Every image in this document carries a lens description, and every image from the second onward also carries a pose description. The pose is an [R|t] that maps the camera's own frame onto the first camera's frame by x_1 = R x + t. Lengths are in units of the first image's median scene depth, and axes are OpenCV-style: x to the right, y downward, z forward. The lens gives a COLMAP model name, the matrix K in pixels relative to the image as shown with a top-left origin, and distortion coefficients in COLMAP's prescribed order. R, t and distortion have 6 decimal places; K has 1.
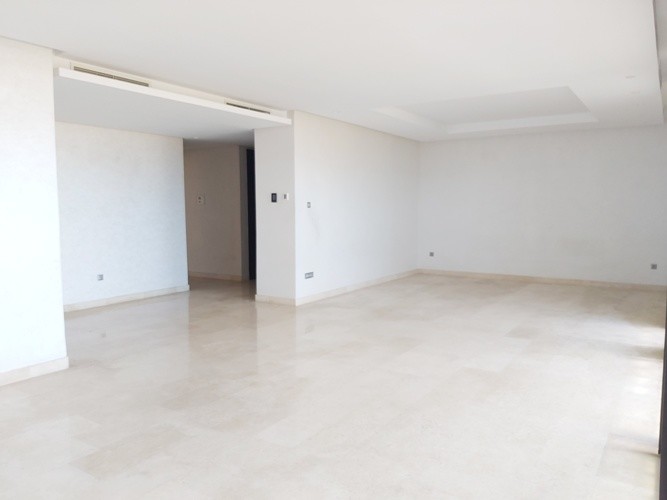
lens RADIAL K [[513.6, 0, 338.0], [0, 513.6, 245.8], [0, 0, 1]] dist [0.084112, -0.173661]
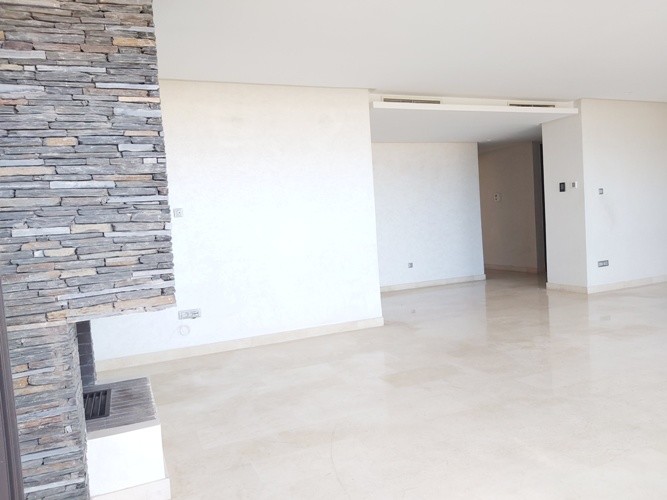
lens RADIAL K [[513.6, 0, 338.0], [0, 513.6, 245.8], [0, 0, 1]] dist [0.084112, -0.173661]
pose [[0.829719, -0.024518, -0.557643, 0.078563], [0.019344, 0.999698, -0.015172, 0.030005], [0.557846, 0.001802, 0.829942, -0.103542]]
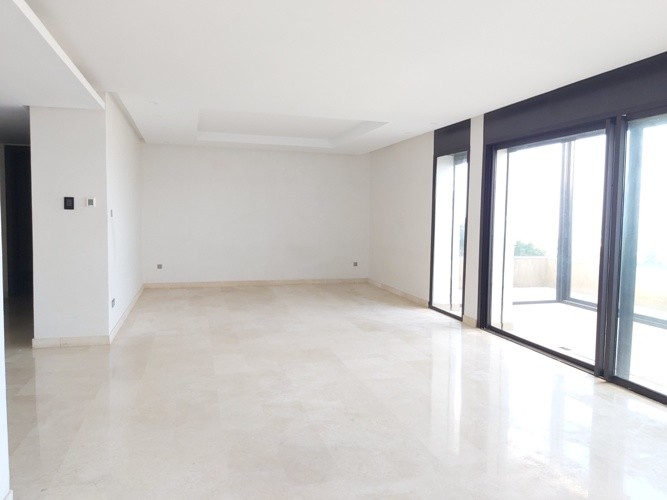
lens RADIAL K [[513.6, 0, 338.0], [0, 513.6, 245.8], [0, 0, 1]] dist [0.084112, -0.173661]
pose [[0.649713, -0.035308, 0.759359, -0.445846], [0.040461, 0.999111, 0.011837, -0.026204], [-0.759102, 0.023034, 0.650564, 0.228964]]
